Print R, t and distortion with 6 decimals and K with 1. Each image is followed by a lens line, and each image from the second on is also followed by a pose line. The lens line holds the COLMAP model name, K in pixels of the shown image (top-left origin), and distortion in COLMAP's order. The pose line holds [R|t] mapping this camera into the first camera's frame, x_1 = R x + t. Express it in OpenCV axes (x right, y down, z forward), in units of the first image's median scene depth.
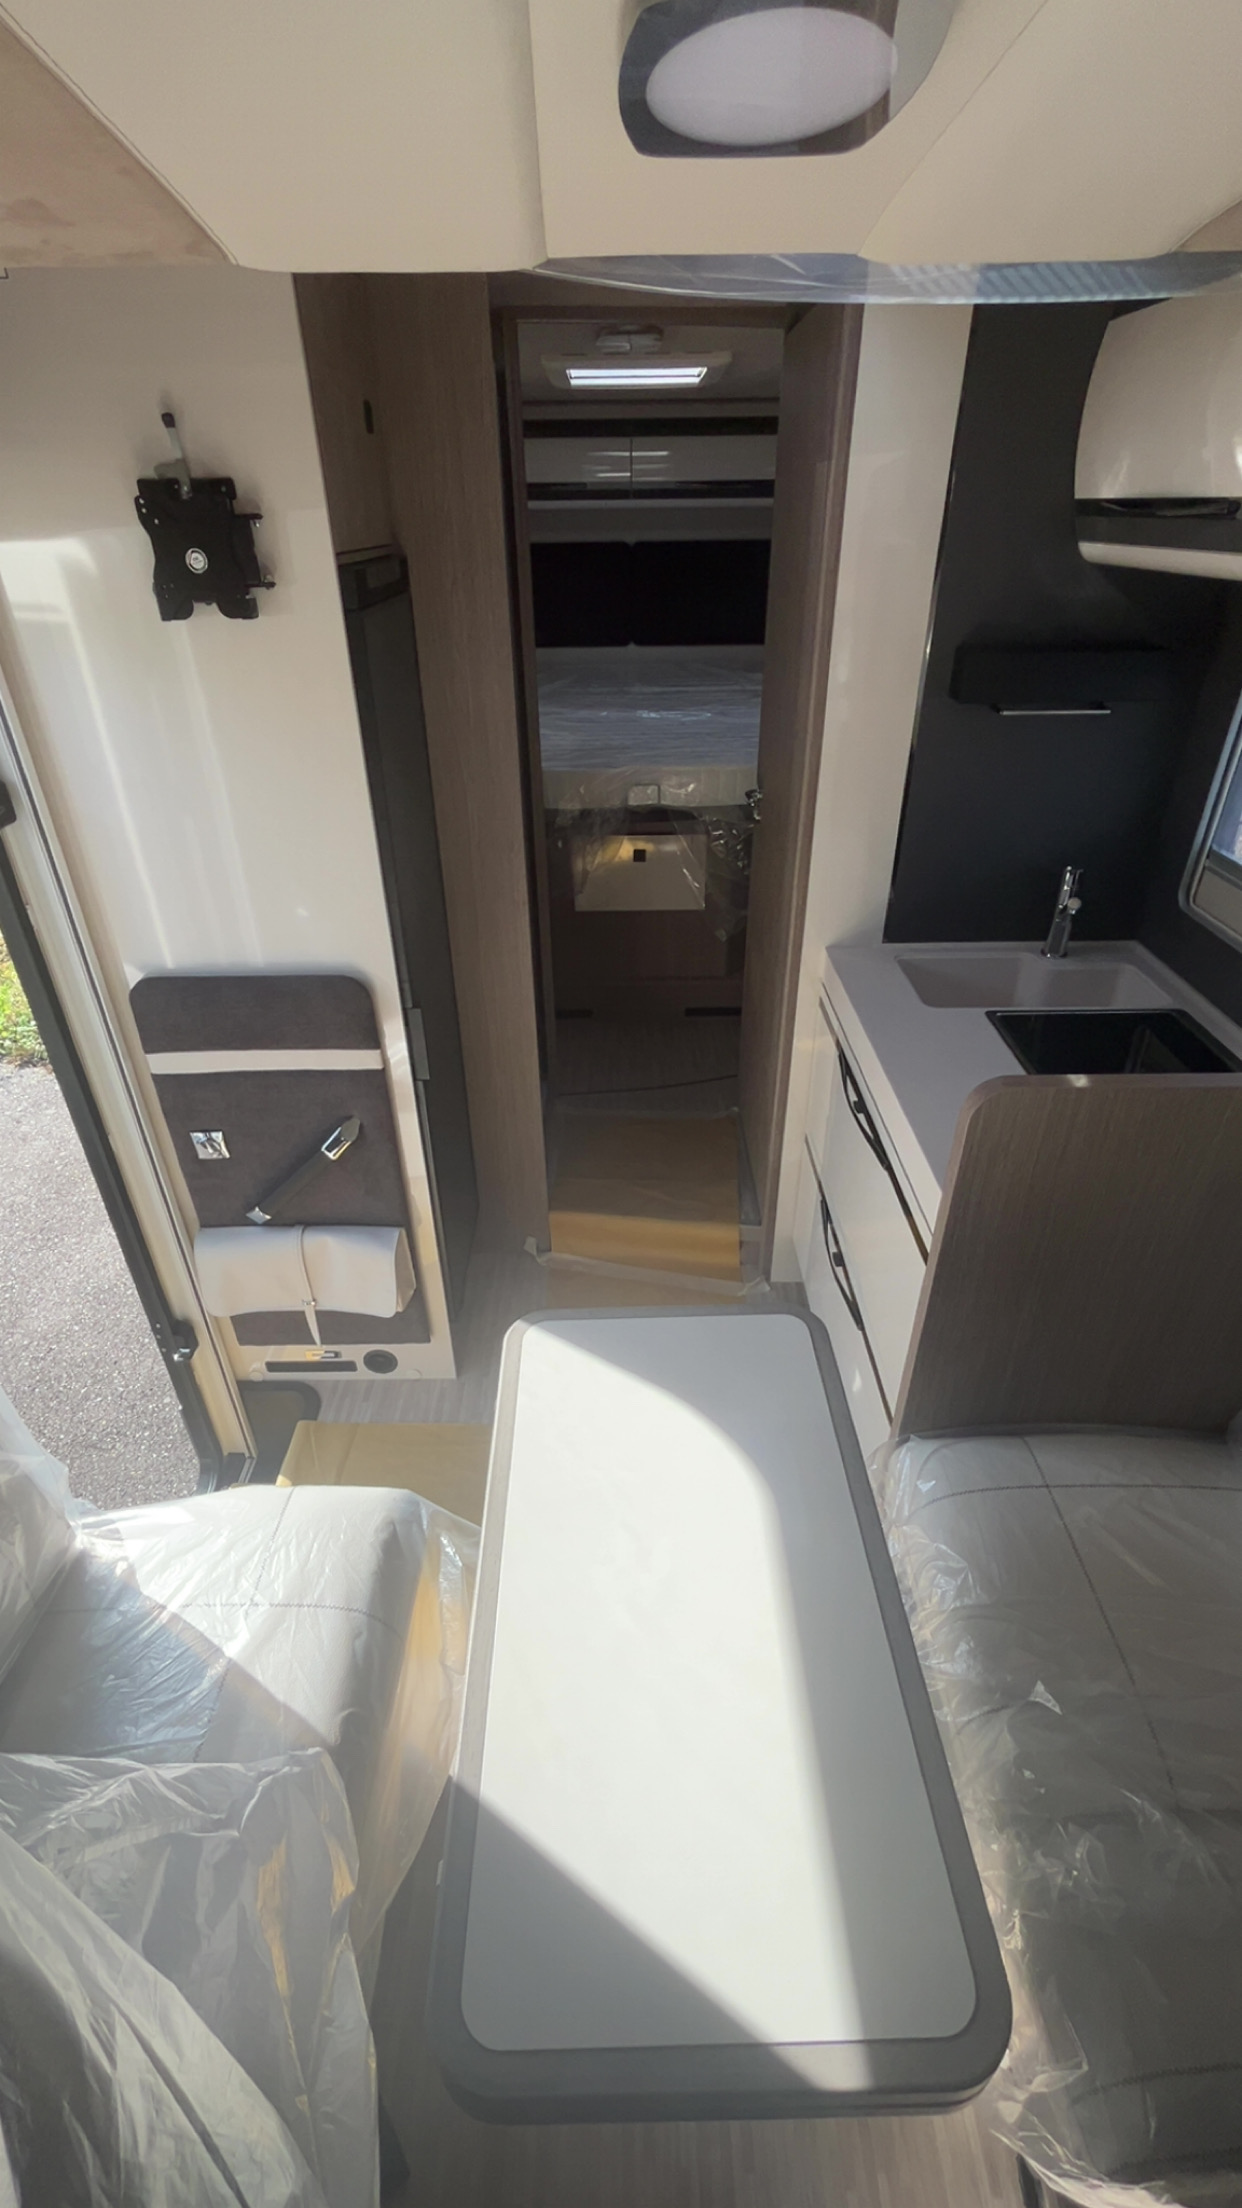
lens RADIAL K [[950.7, 0, 621.0], [0, 950.7, 1104.0], [0, 0, 1]] dist [-0.001076, -0.000010]
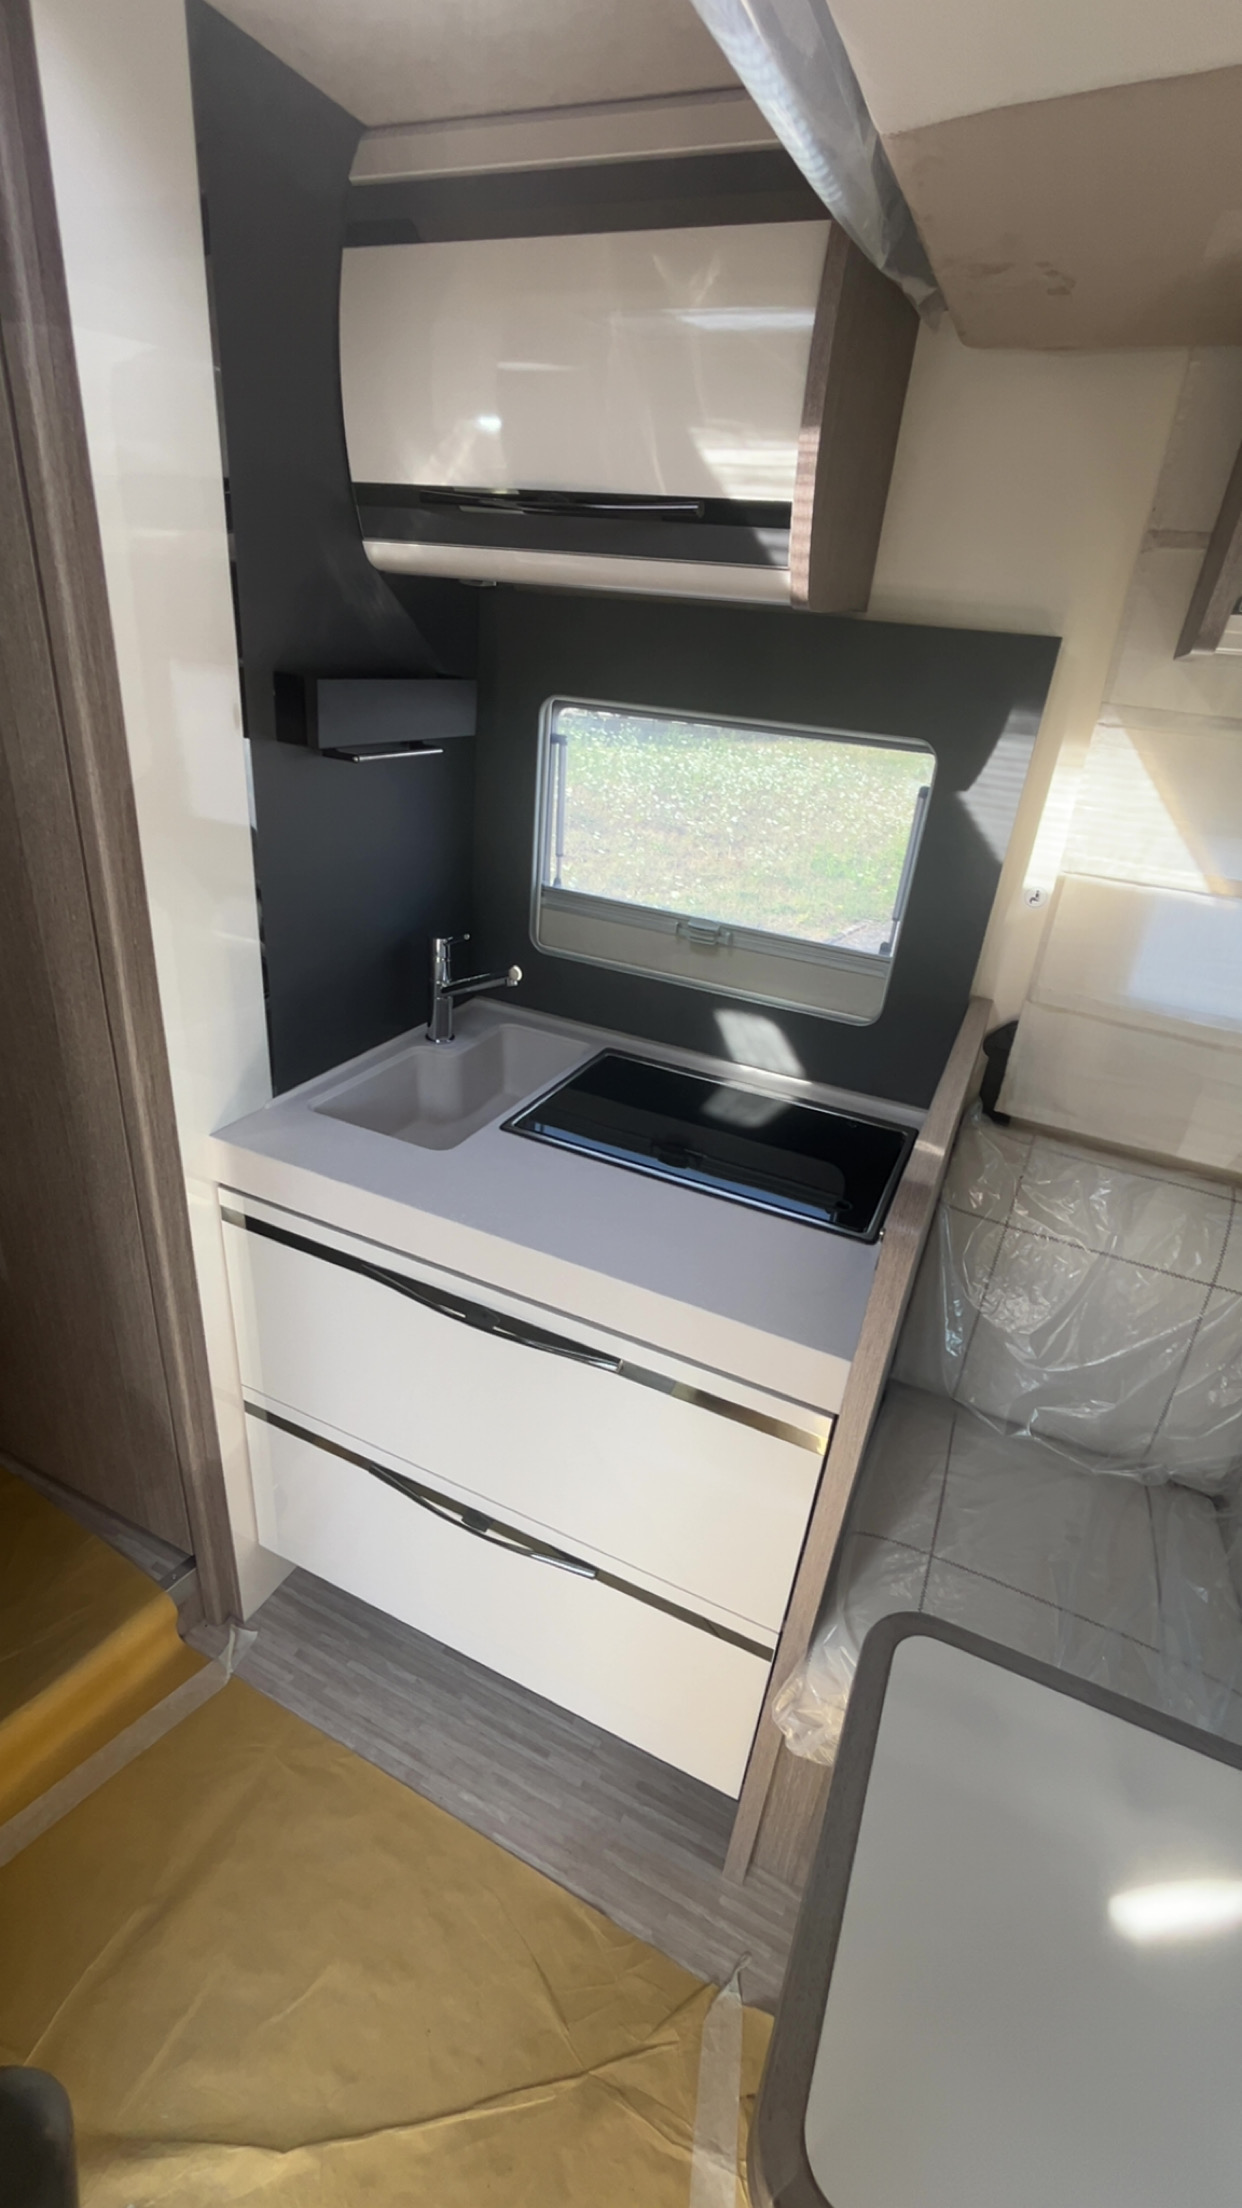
lens RADIAL K [[950.7, 0, 621.0], [0, 950.7, 1104.0], [0, 0, 1]] dist [-0.001076, -0.000010]
pose [[0.435701, -0.355023, 0.827118, -0.195236], [0.406230, 0.897575, 0.171276, -0.188769], [-0.803207, 0.261375, 0.535295, 0.449390]]
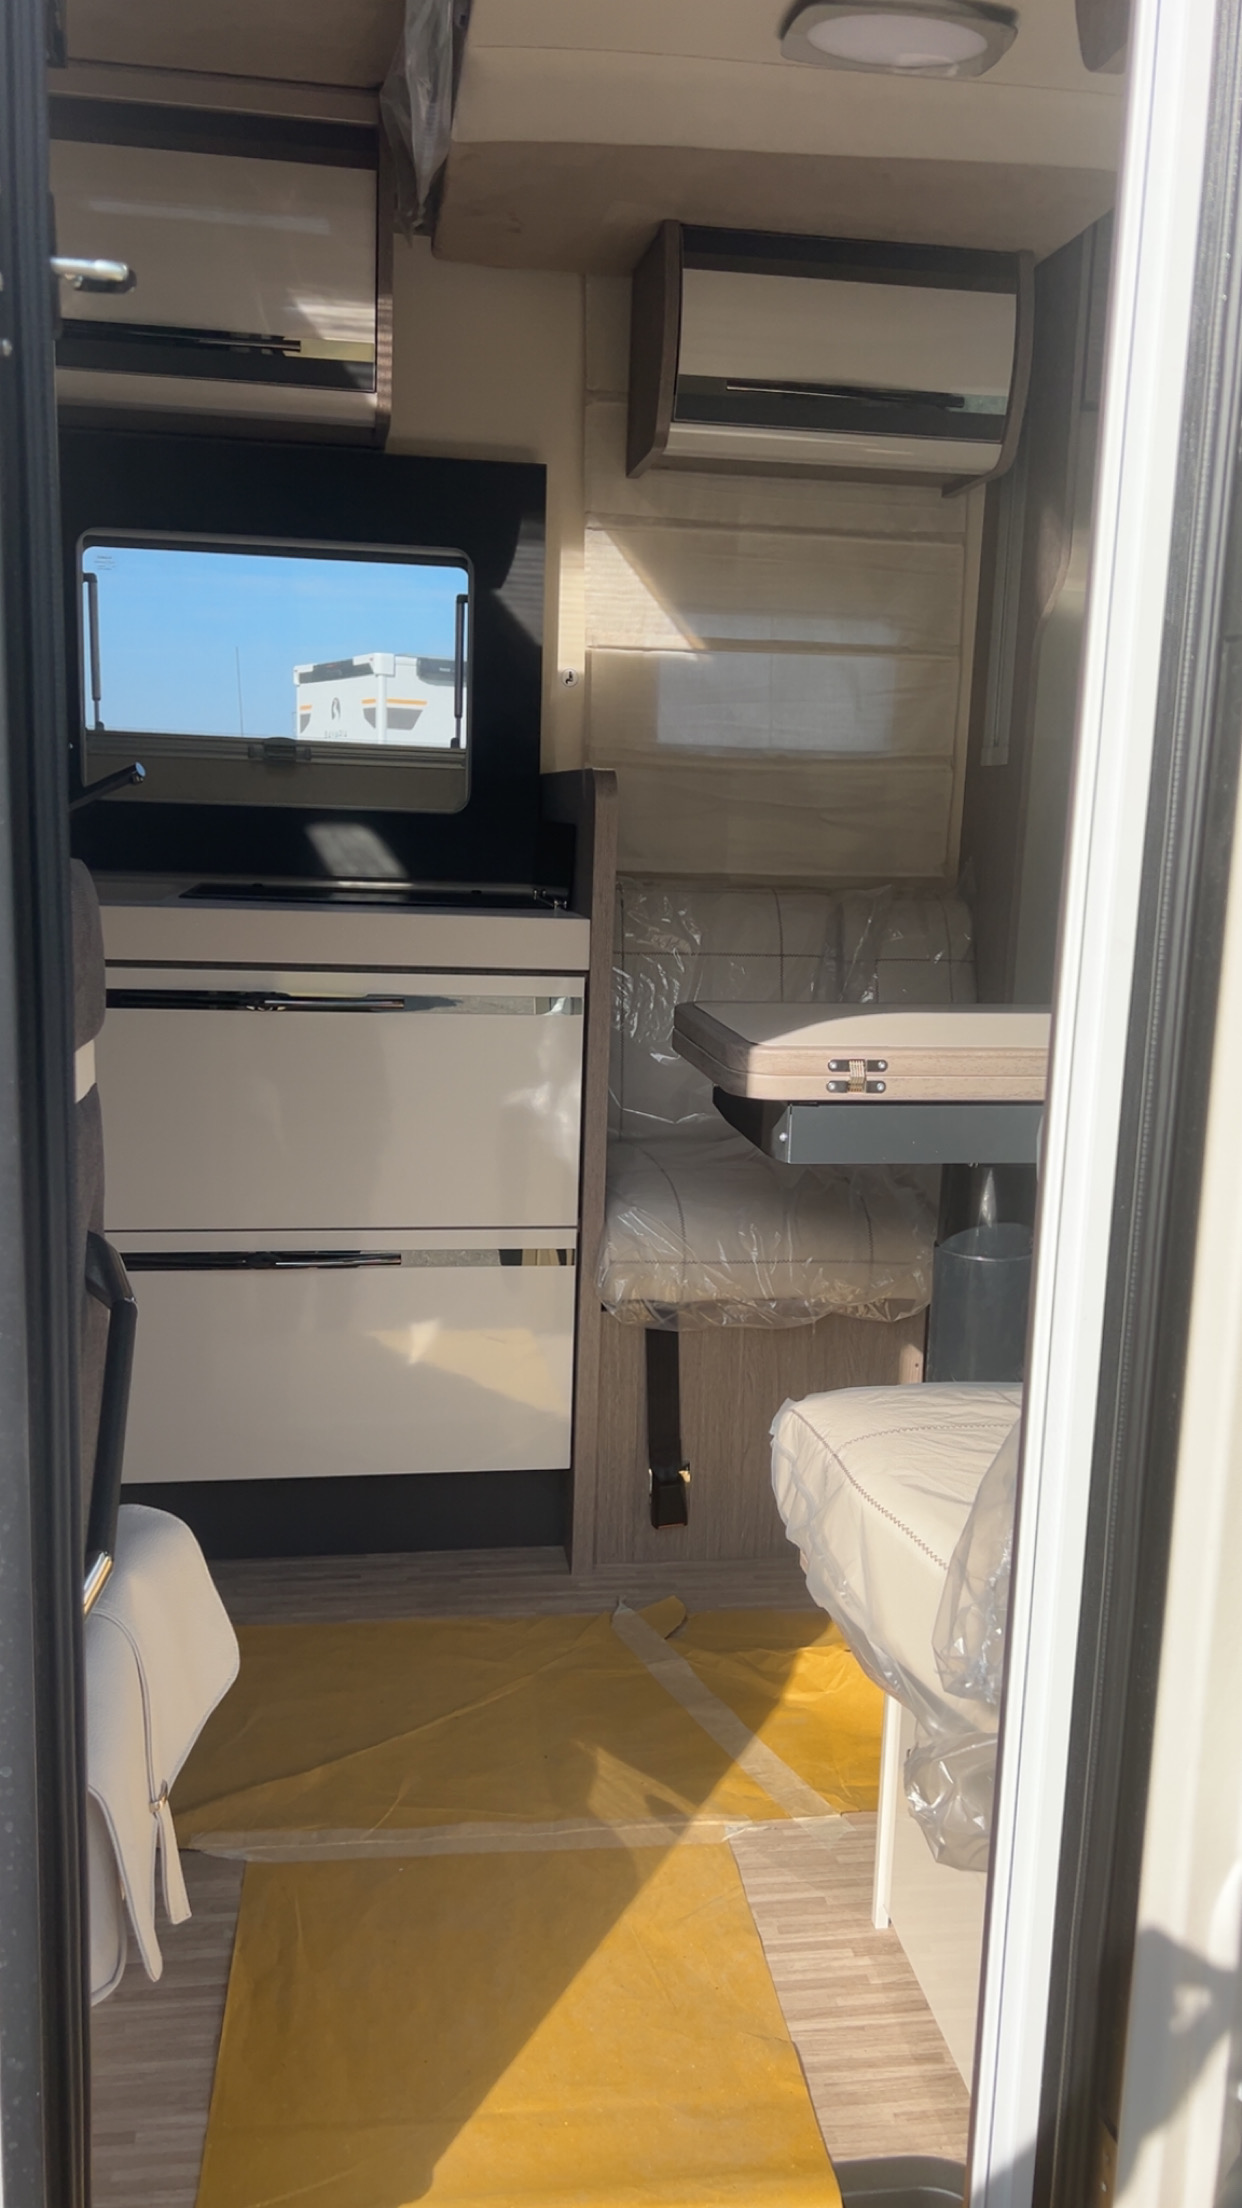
lens RADIAL K [[1734.1, 0, 661.0], [0, 1734.1, 1100.7], [0, 0, 1]] dist [0.035959, 0.000354]
pose [[-0.154015, -0.171953, 0.972991, -0.982959], [0.503381, 0.833708, 0.227019, -0.078089], [-0.850227, 0.524750, -0.041846, 0.727265]]
